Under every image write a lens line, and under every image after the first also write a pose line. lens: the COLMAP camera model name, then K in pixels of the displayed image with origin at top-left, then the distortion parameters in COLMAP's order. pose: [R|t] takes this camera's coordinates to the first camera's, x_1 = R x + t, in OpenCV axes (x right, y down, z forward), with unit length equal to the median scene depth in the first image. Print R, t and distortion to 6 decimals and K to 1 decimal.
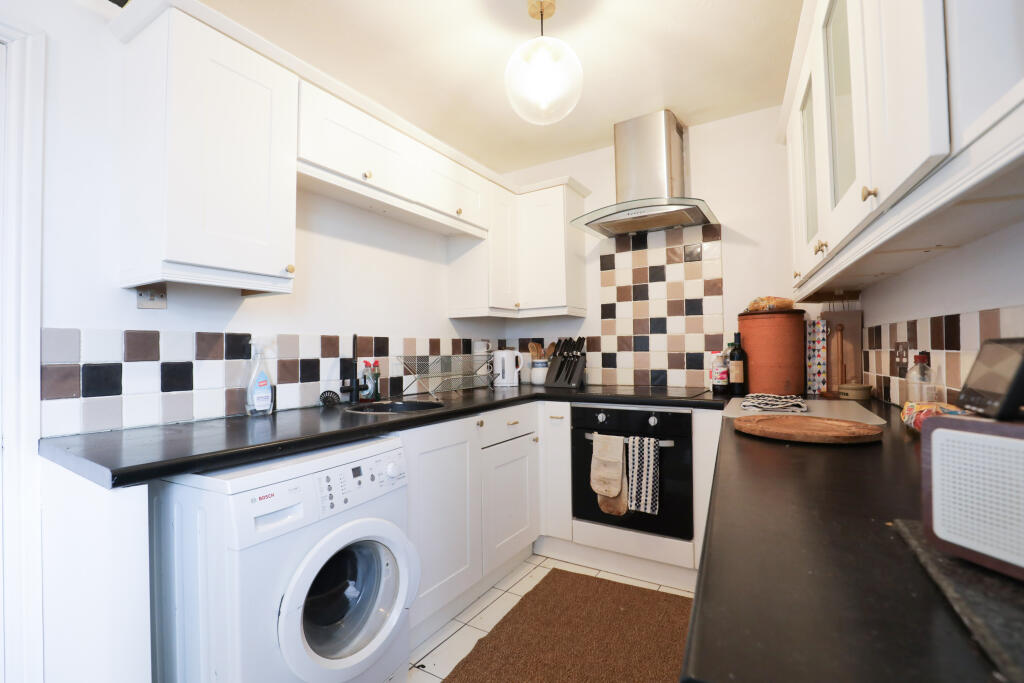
lens RADIAL K [[455.7, 0, 512.0], [0, 455.7, 341.5], [0, 0, 1]] dist [-0.027969, 0.000245]
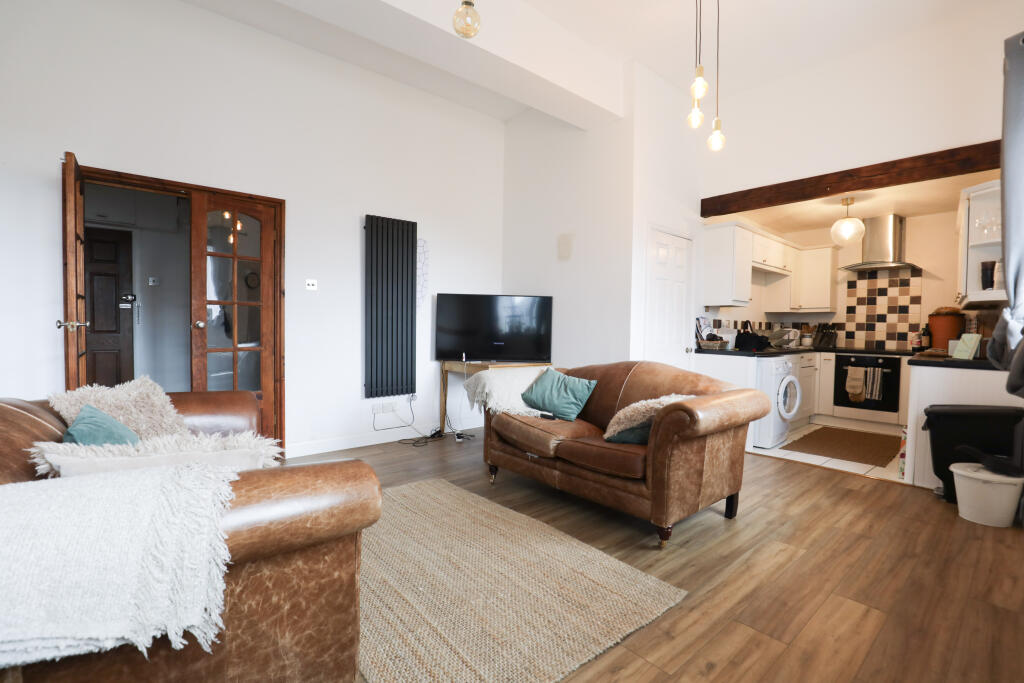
lens RADIAL K [[455.7, 0, 512.0], [0, 455.7, 341.5], [0, 0, 1]] dist [-0.027969, 0.000245]
pose [[0.950133, 0.036271, -0.309730, -0.619968], [-0.020129, 0.998275, 0.055154, -0.009125], [0.311196, -0.046169, 0.949224, -1.398292]]
